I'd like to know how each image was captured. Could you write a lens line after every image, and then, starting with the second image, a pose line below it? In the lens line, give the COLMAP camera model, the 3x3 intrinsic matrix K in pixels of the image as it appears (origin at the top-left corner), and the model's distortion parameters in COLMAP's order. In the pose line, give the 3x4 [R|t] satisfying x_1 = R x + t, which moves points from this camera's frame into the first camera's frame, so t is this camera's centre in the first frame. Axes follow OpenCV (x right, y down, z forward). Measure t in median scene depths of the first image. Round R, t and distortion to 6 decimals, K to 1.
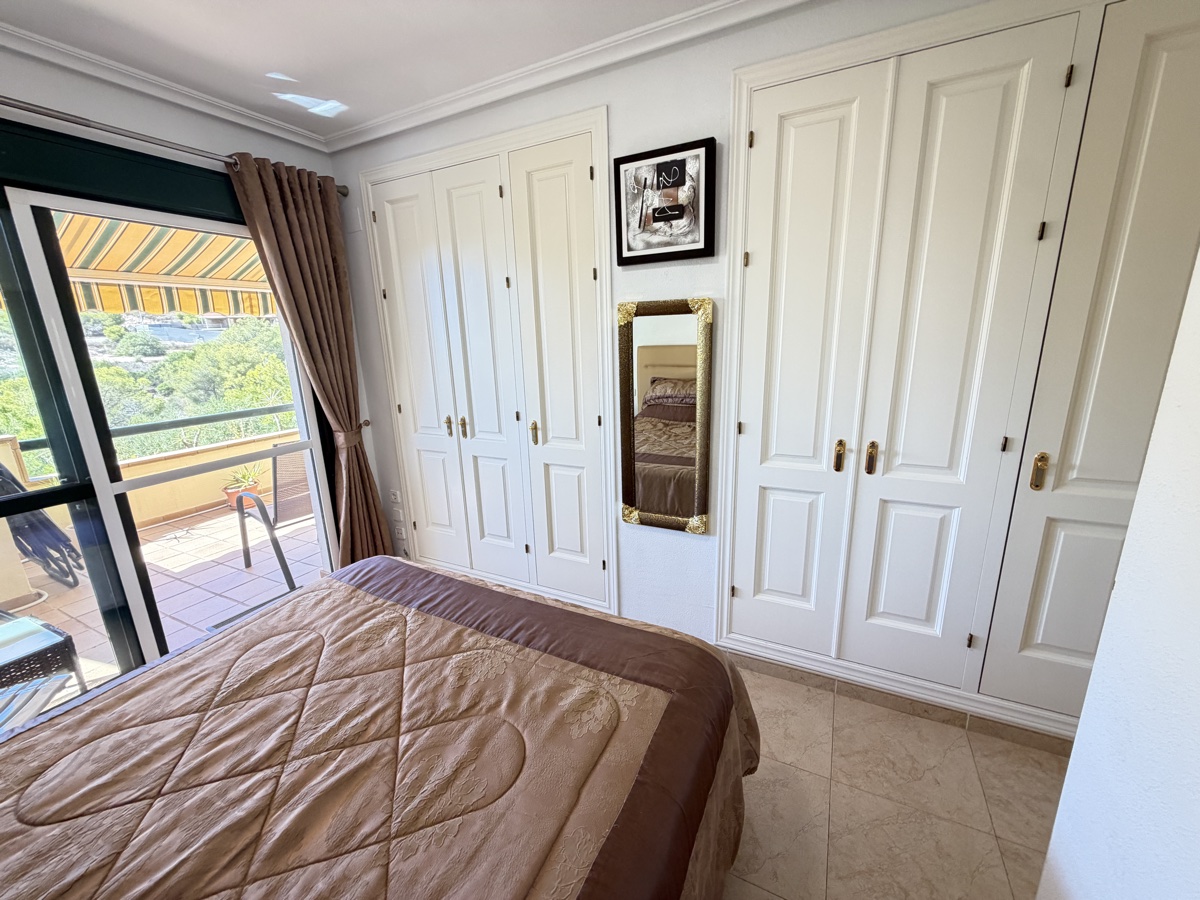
lens RADIAL K [[479.2, 0, 598.9], [0, 479.2, 454.8], [0, 0, 1]] dist [-0.000467, 0.000334]
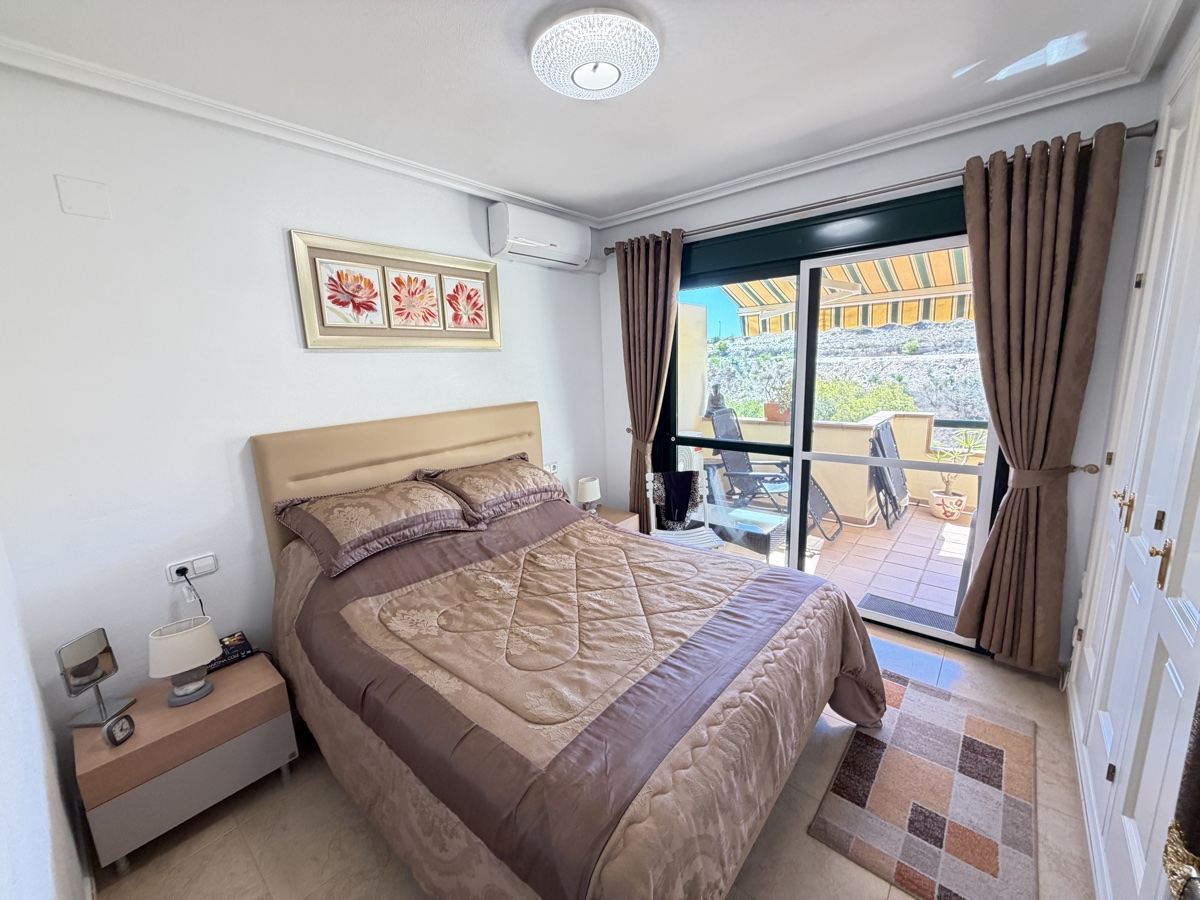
lens RADIAL K [[479.2, 0, 596.0], [0, 479.2, 453.6], [0, 0, 1]] dist [-0.000467, 0.000334]
pose [[-0.235582, 0.224223, -0.945635, 0.219255], [-0.192785, 0.942903, 0.271603, -0.088728], [0.952541, 0.246289, -0.178904, 0.280755]]
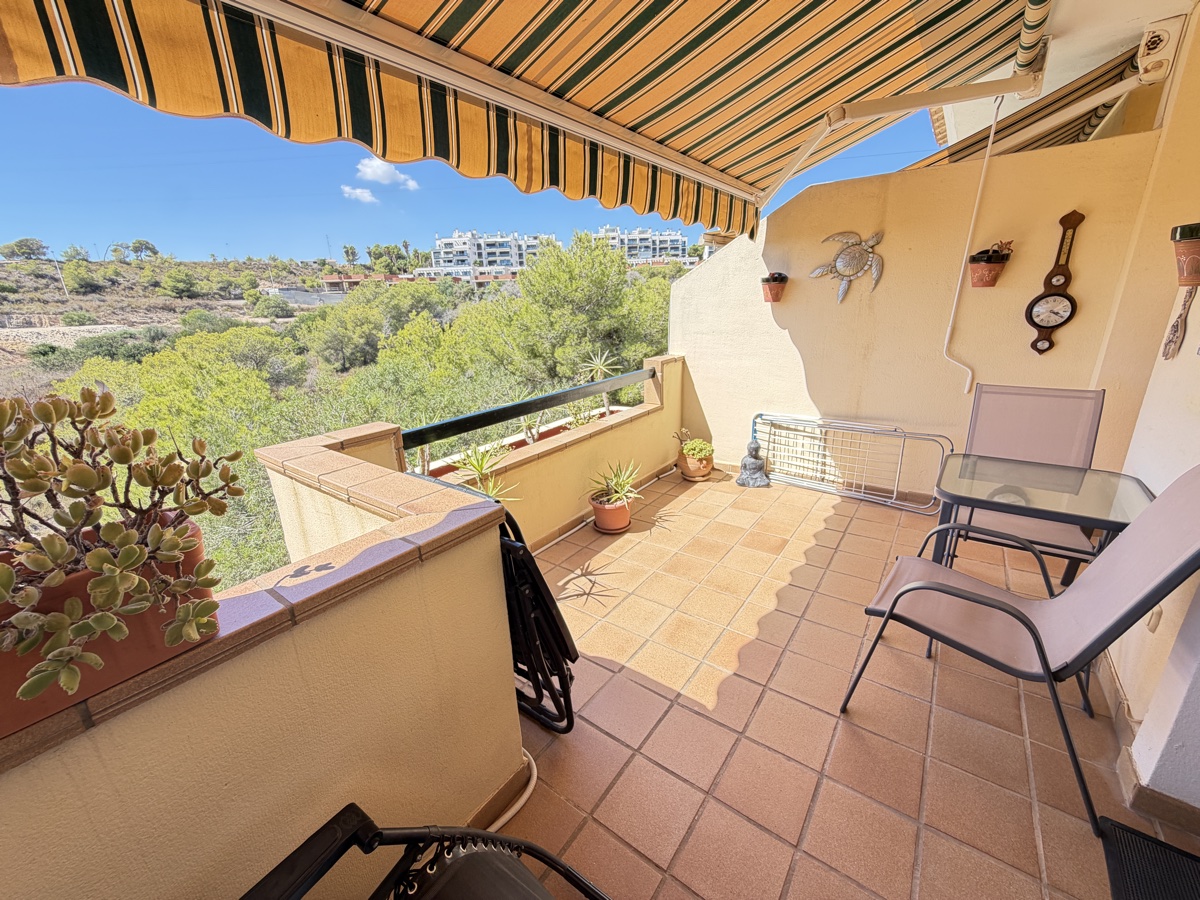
lens RADIAL K [[479.2, 0, 596.8], [0, 479.2, 451.8], [0, 0, 1]] dist [-0.000467, 0.000334]
pose [[0.986274, 0.048056, -0.157969, -0.677192], [-0.037655, 0.996961, 0.068191, -0.041726], [0.160766, -0.061307, 0.985087, 0.355352]]
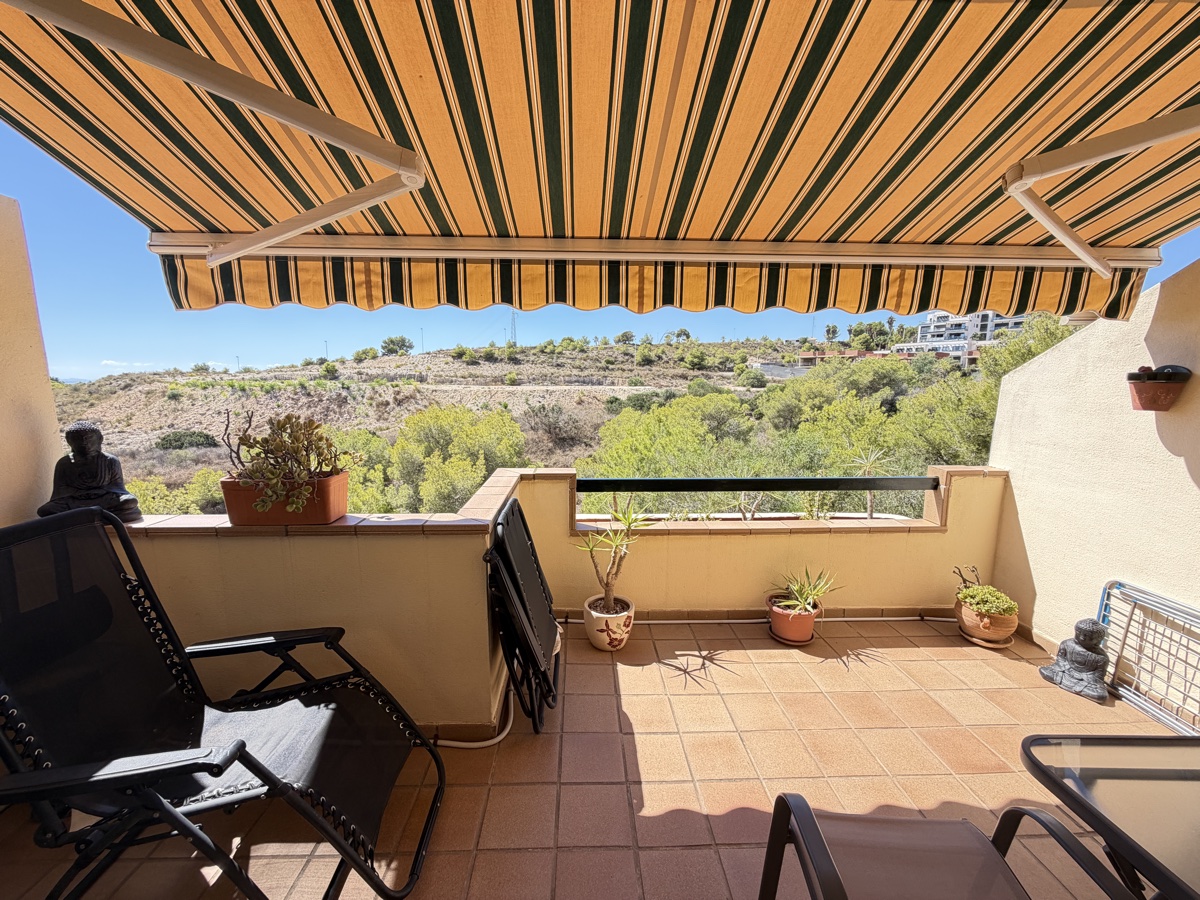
lens RADIAL K [[479.2, 0, 599.4], [0, 479.2, 451.6], [0, 0, 1]] dist [-0.000467, 0.000334]
pose [[0.490645, 0.160650, -0.856422, -0.389933], [-0.232785, 0.971301, 0.048837, -0.092438], [0.839690, 0.175401, 0.513961, 0.465465]]
